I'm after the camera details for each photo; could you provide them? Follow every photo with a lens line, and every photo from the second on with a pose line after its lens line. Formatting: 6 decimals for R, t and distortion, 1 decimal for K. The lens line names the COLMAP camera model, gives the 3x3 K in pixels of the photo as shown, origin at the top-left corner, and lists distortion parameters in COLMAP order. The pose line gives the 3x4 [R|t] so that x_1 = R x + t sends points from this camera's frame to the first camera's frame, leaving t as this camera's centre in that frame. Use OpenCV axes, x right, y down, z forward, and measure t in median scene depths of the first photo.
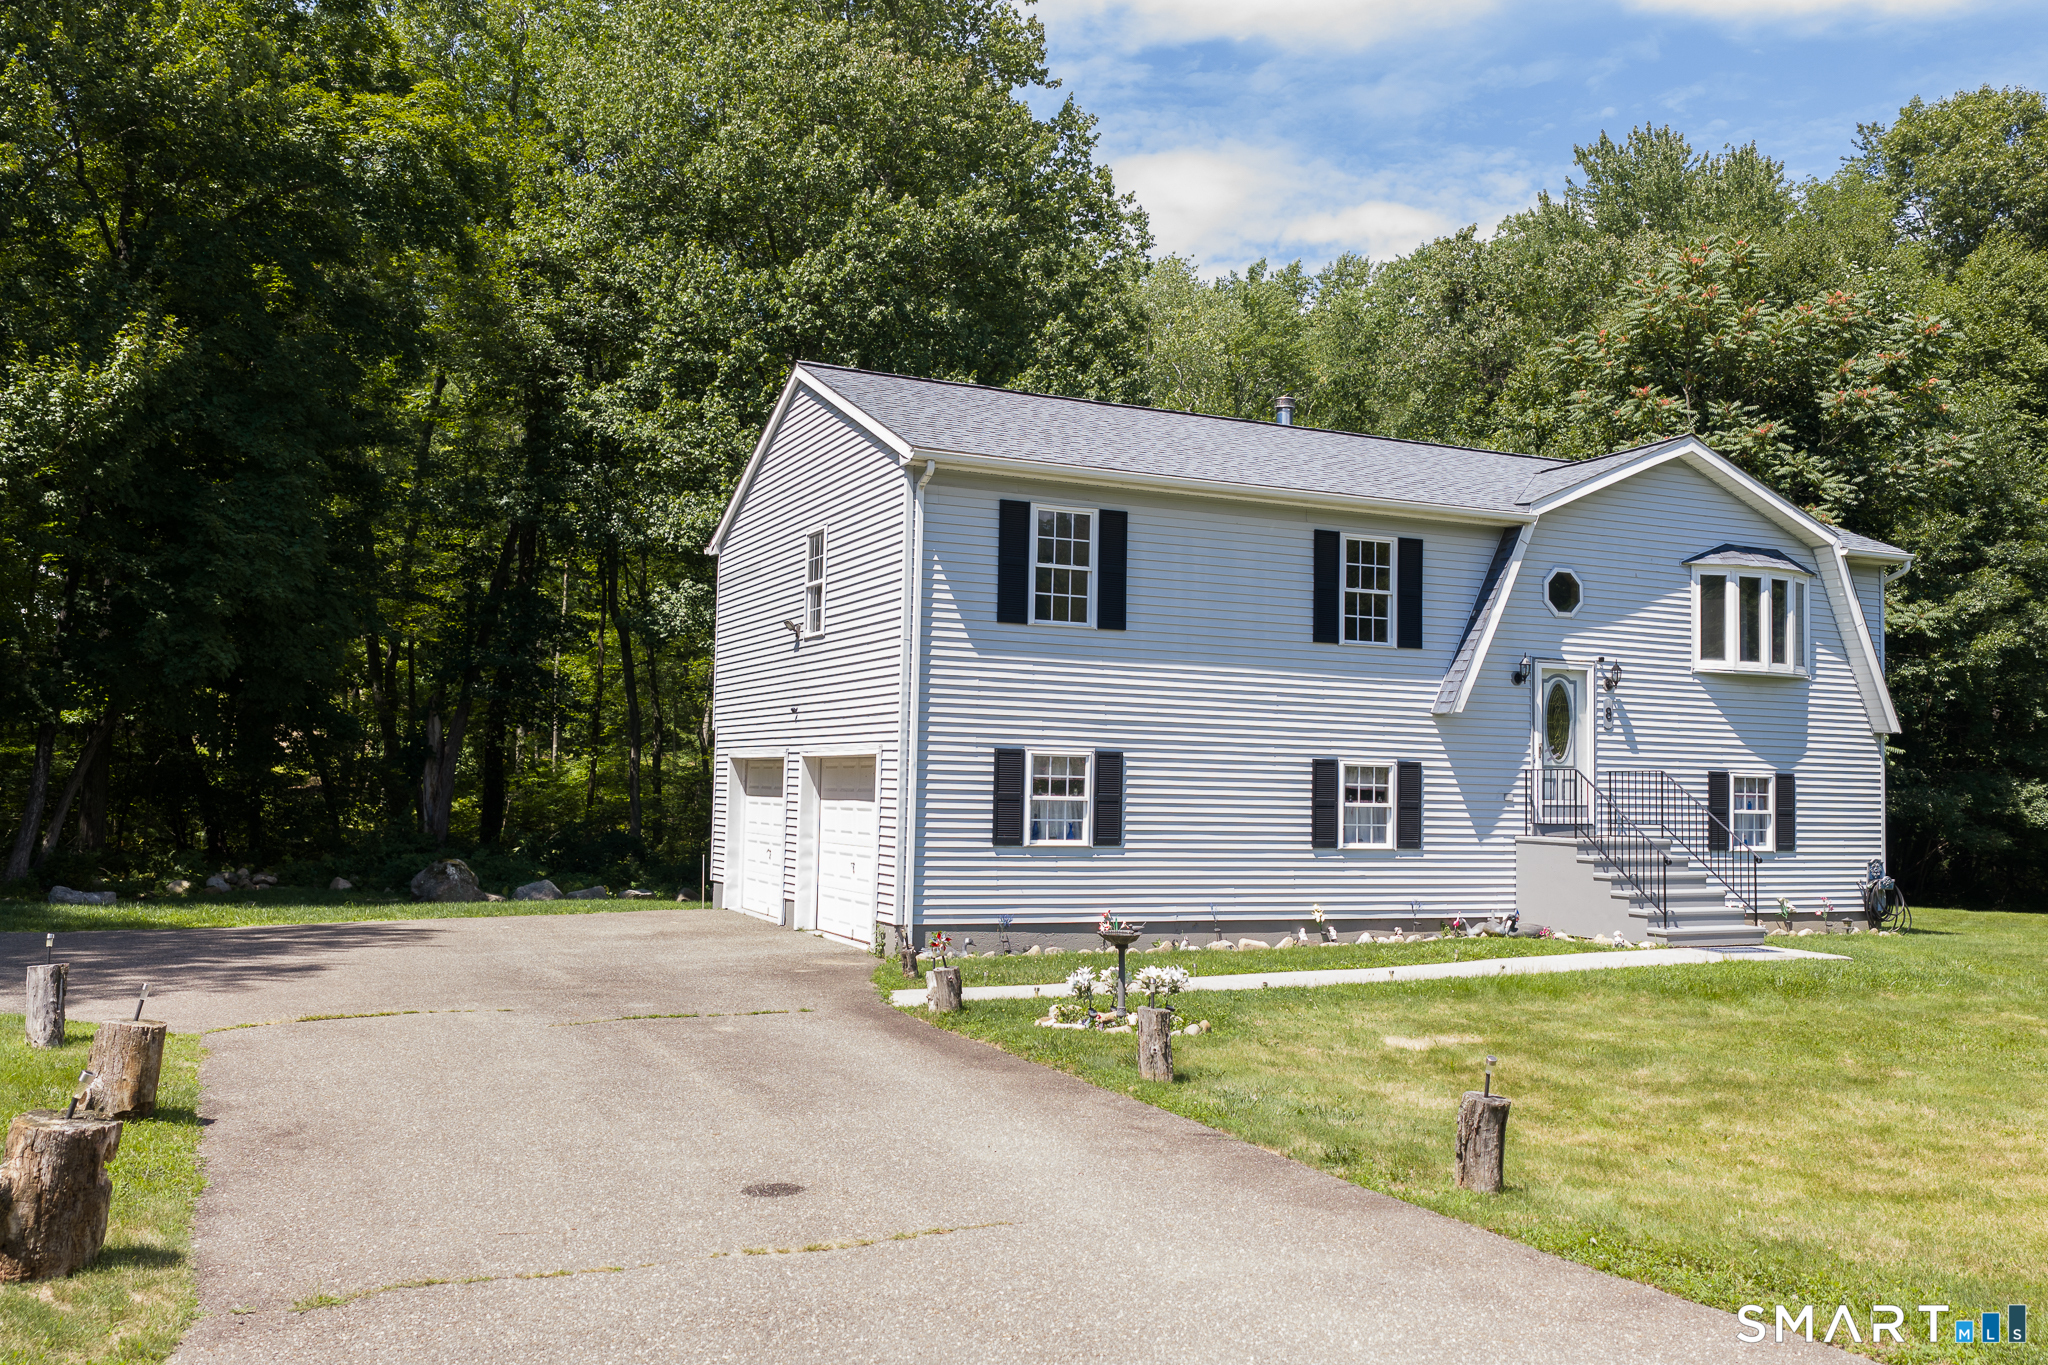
lens RADIAL K [[1694.2, 0, 1024.0], [0, 1694.2, 682.5], [0, 0, 1]] dist [0.040616, -0.066105]
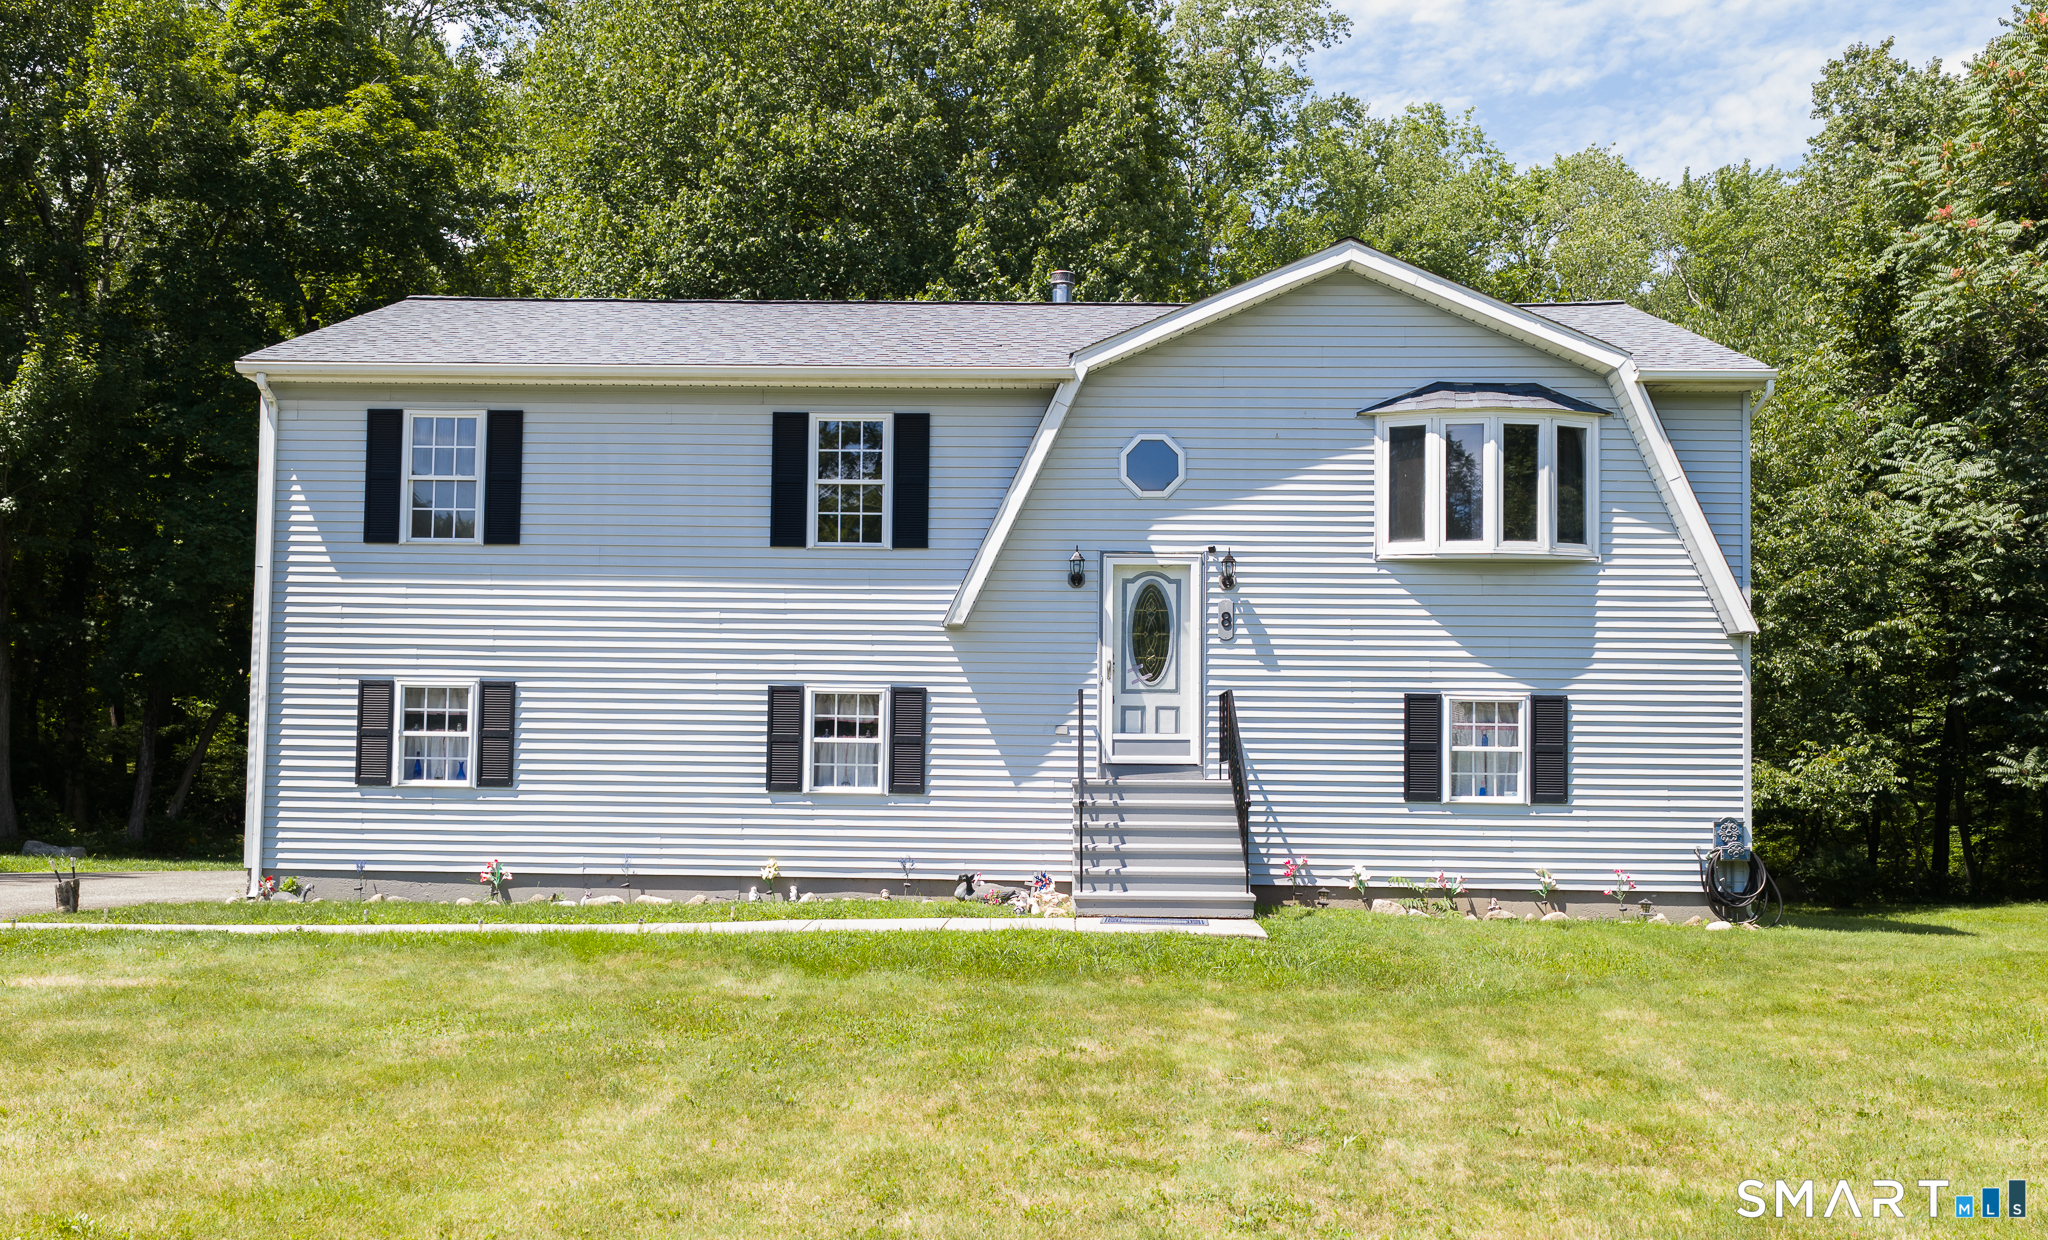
lens RADIAL K [[1731.6, 0, 1001.5], [0, 1731.6, 718.6], [0, 0, 1]] dist [0.020967, -0.008092]
pose [[0.896115, -0.025546, -0.443087, 0.631157], [0.031861, 0.999469, 0.006813, 0.057131], [0.442678, -0.020222, 0.896453, 0.274060]]
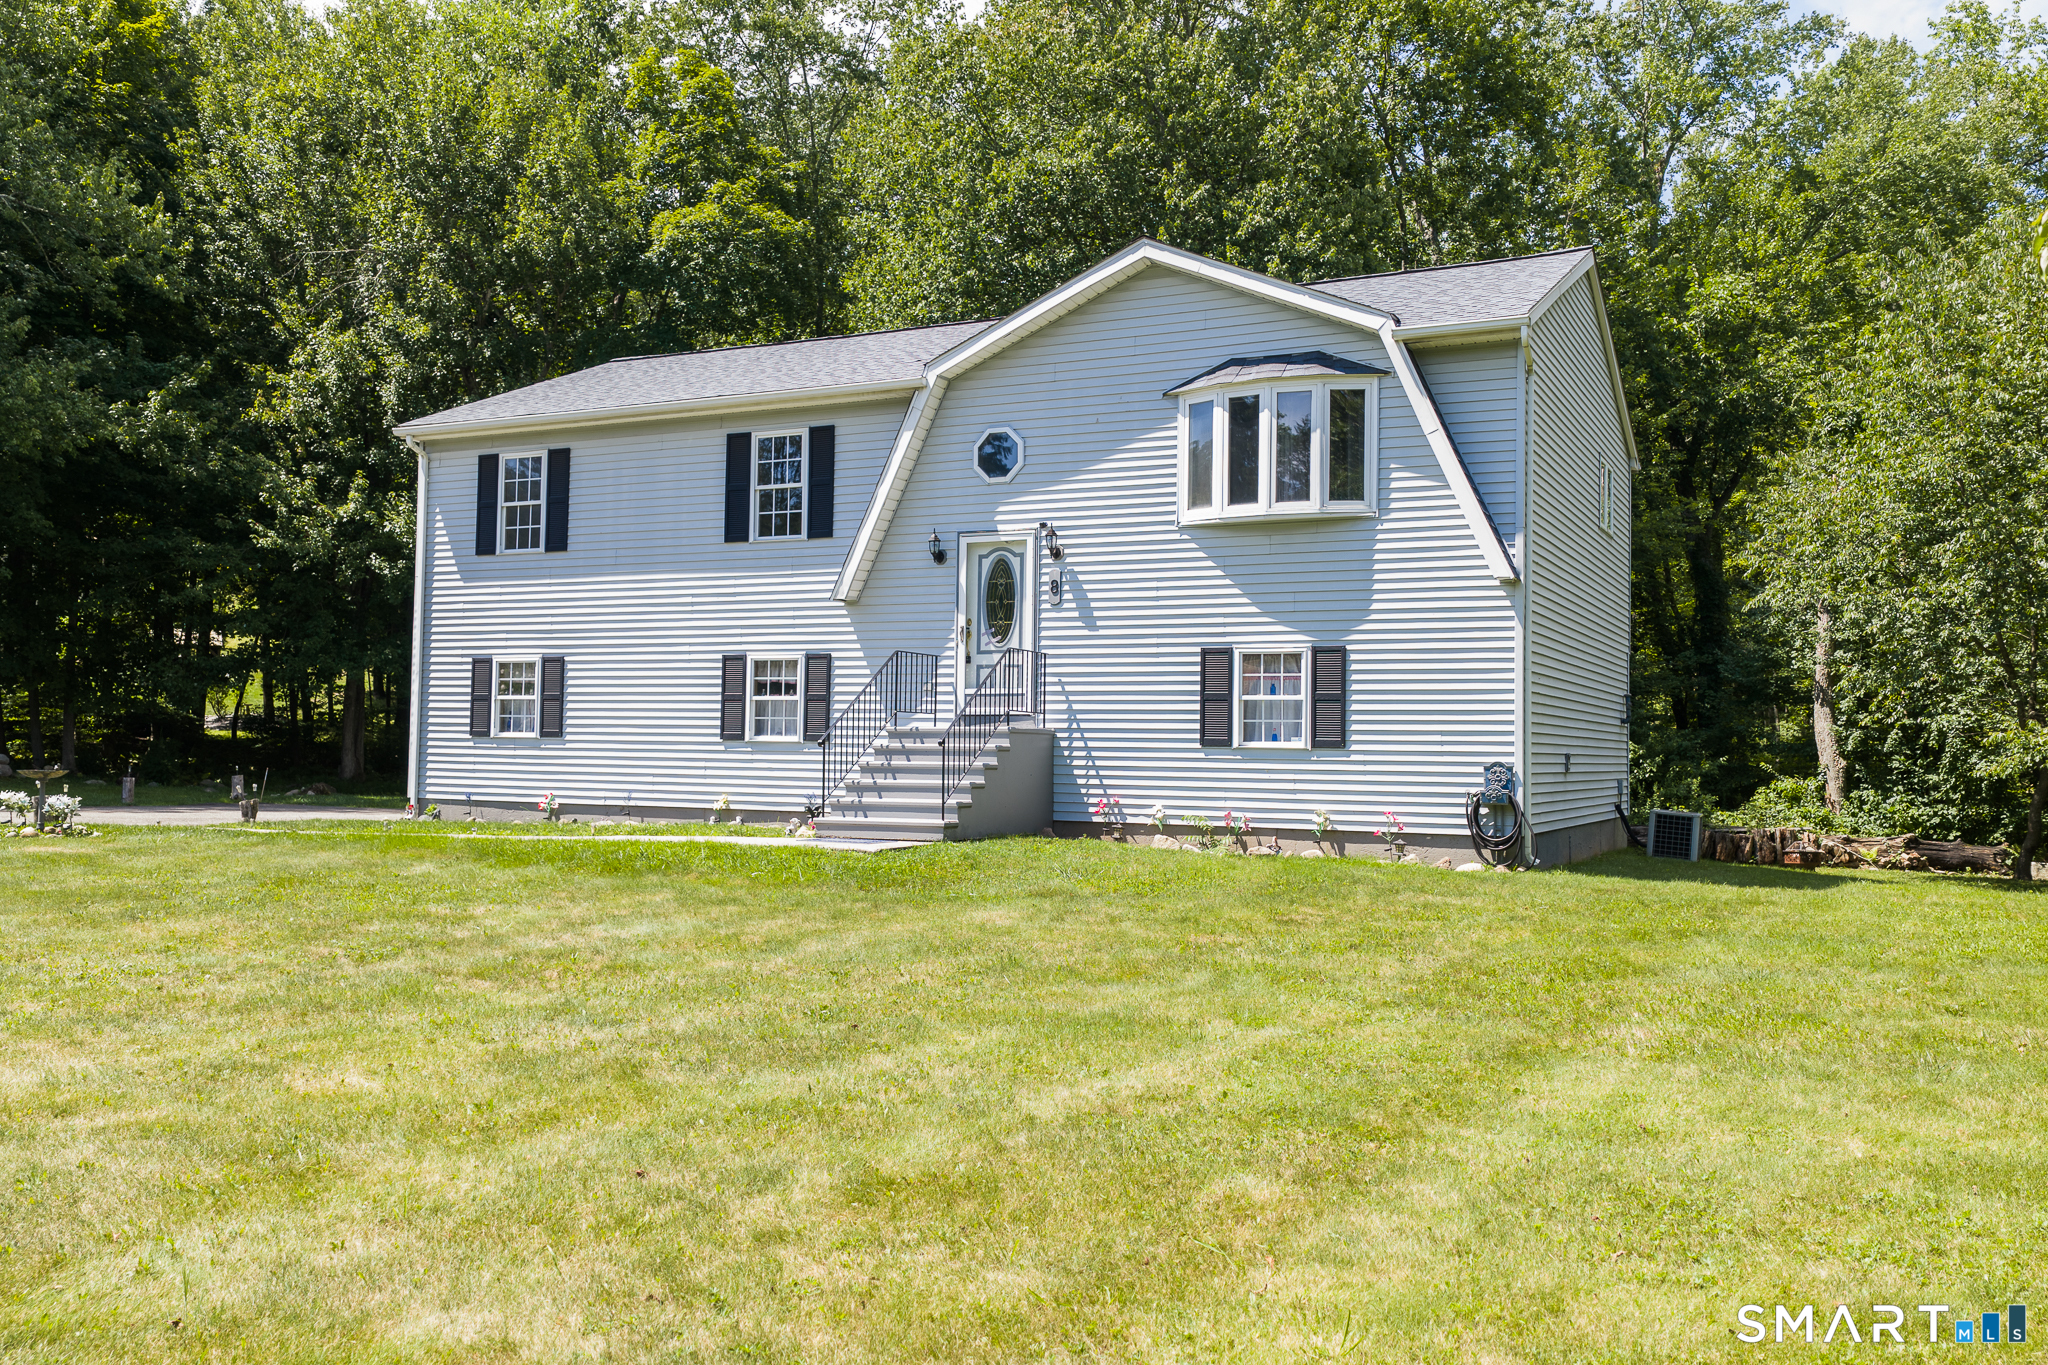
lens RADIAL K [[1694.2, 0, 1024.0], [0, 1694.2, 682.5], [0, 0, 1]] dist [0.040616, -0.066105]
pose [[0.629287, -0.039137, -0.776187, 1.057698], [0.050500, 0.998680, -0.009414, 0.078346], [0.775531, -0.033274, 0.630432, 0.470540]]
